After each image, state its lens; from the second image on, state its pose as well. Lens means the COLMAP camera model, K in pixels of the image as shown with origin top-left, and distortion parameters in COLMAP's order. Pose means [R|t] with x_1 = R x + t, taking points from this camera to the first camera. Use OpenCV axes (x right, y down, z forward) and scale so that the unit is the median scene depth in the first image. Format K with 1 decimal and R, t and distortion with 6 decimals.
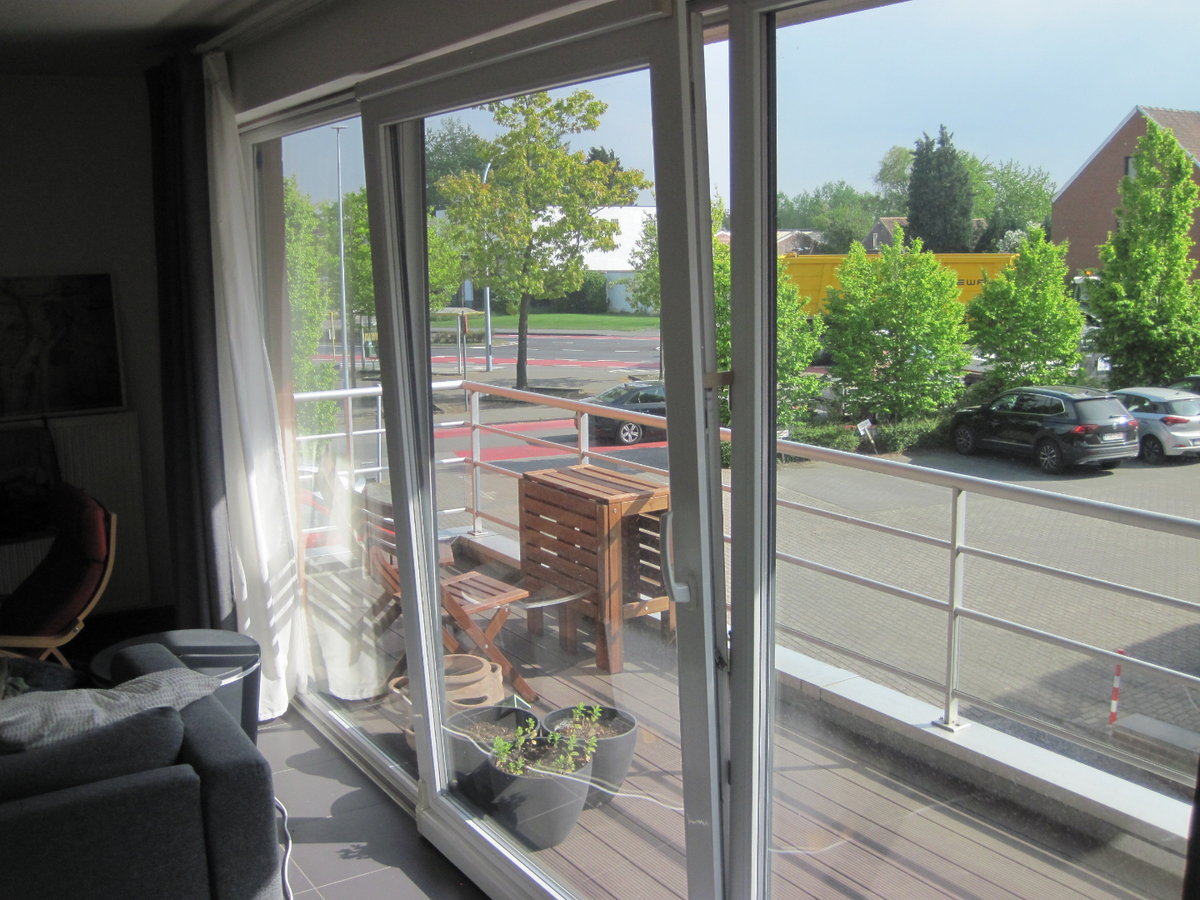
lens RADIAL K [[1233.6, 0, 601.7], [0, 1233.6, 443.0], [0, 0, 1]] dist [-0.113769, 0.000000]
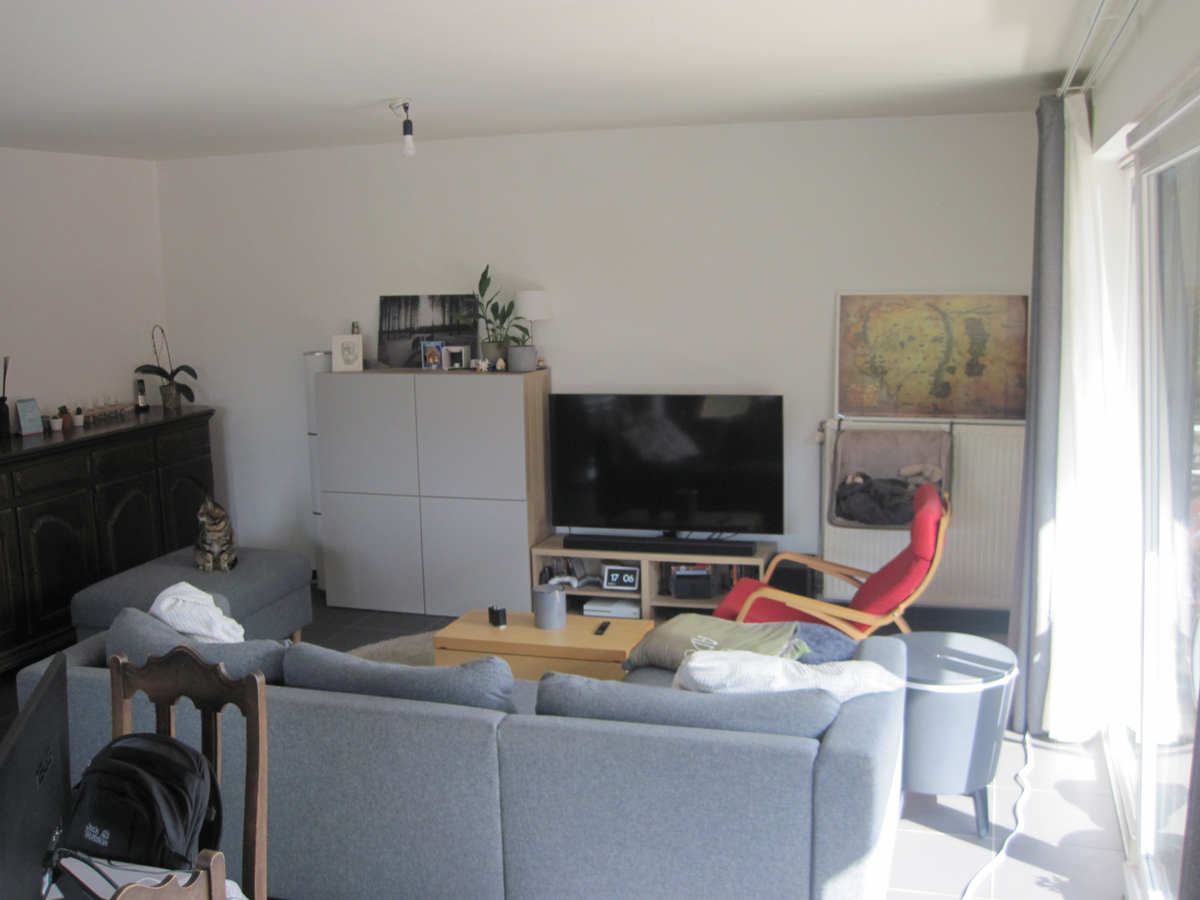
lens RADIAL K [[1233.6, 0, 600.2], [0, 1233.6, 454.8], [0, 0, 1]] dist [-0.113769, 0.000000]
pose [[0.638309, 0.125362, -0.759503, 0.186149], [-0.113133, 0.991214, 0.068528, -0.032027], [0.761421, 0.042183, 0.646884, 0.027291]]
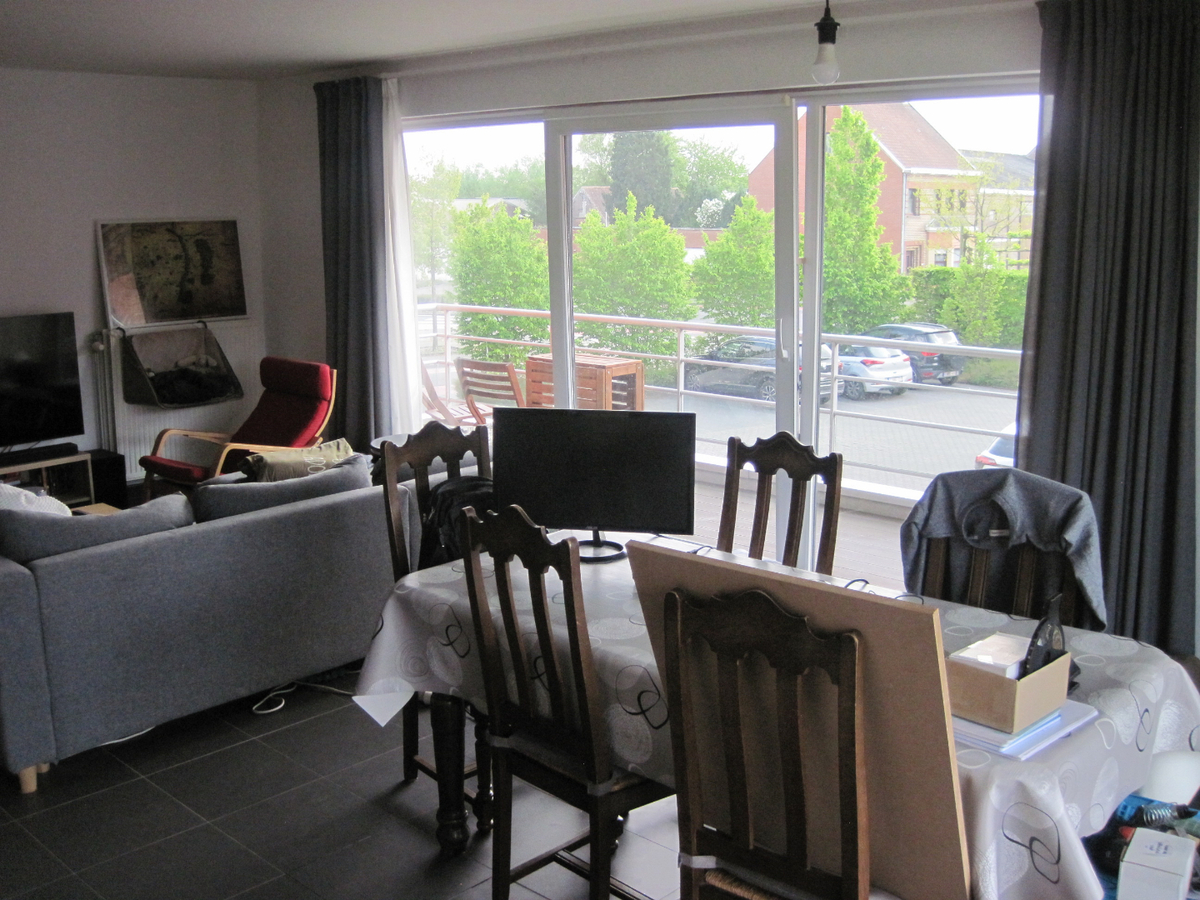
lens RADIAL K [[1233.6, 0, 598.5], [0, 1233.6, 447.8], [0, 0, 1]] dist [-0.113769, 0.000000]
pose [[0.969959, -0.033309, 0.240979, -0.358704], [0.026224, 0.999126, 0.032549, 0.091378], [-0.241852, -0.025252, 0.969984, -0.492770]]
